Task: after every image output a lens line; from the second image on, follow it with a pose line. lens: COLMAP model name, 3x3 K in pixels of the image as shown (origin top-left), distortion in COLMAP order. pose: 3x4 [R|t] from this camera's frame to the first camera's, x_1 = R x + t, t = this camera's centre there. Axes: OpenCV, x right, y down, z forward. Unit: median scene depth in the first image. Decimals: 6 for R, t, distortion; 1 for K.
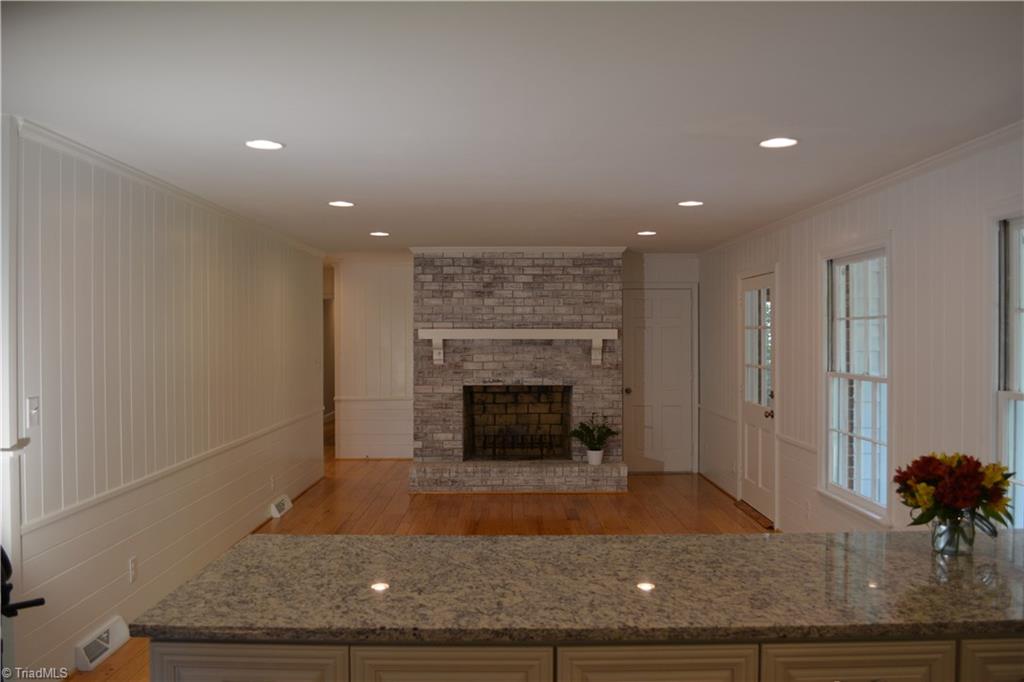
lens RADIAL K [[862.4, 0, 512.0], [0, 862.4, 341.0], [0, 0, 1]] dist [-0.012756, 0.008687]
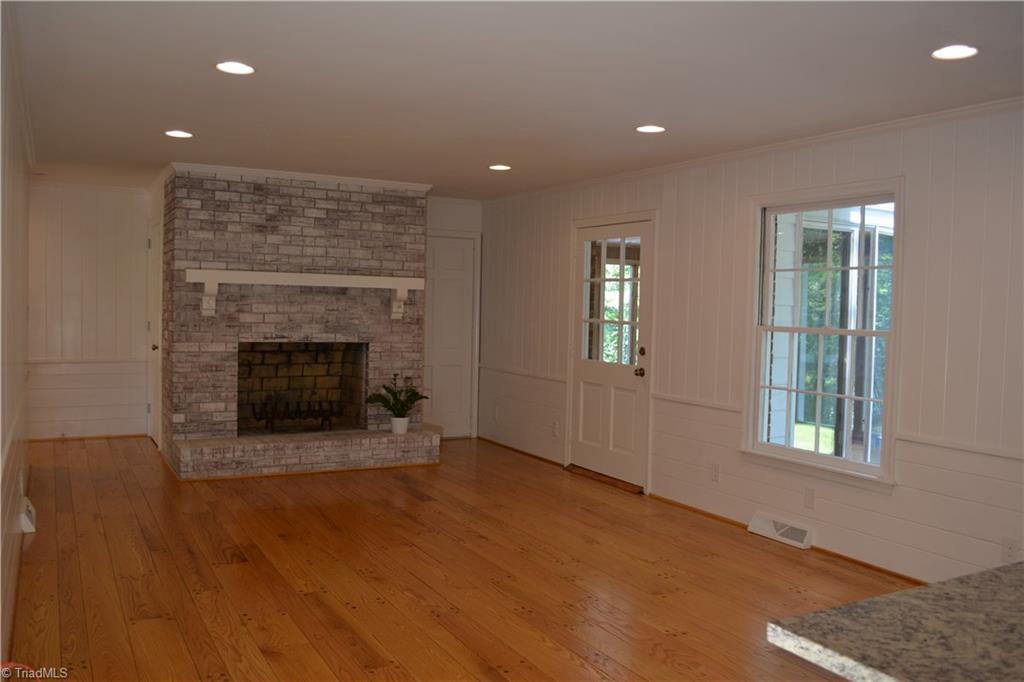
lens RADIAL K [[862.4, 0, 512.0], [0, 862.4, 341.0], [0, 0, 1]] dist [-0.012756, 0.008687]
pose [[0.894576, 0.002456, 0.446909, -0.186831], [-0.022466, 0.998968, 0.039480, 0.013097], [-0.446351, -0.045358, 0.893708, 0.173467]]
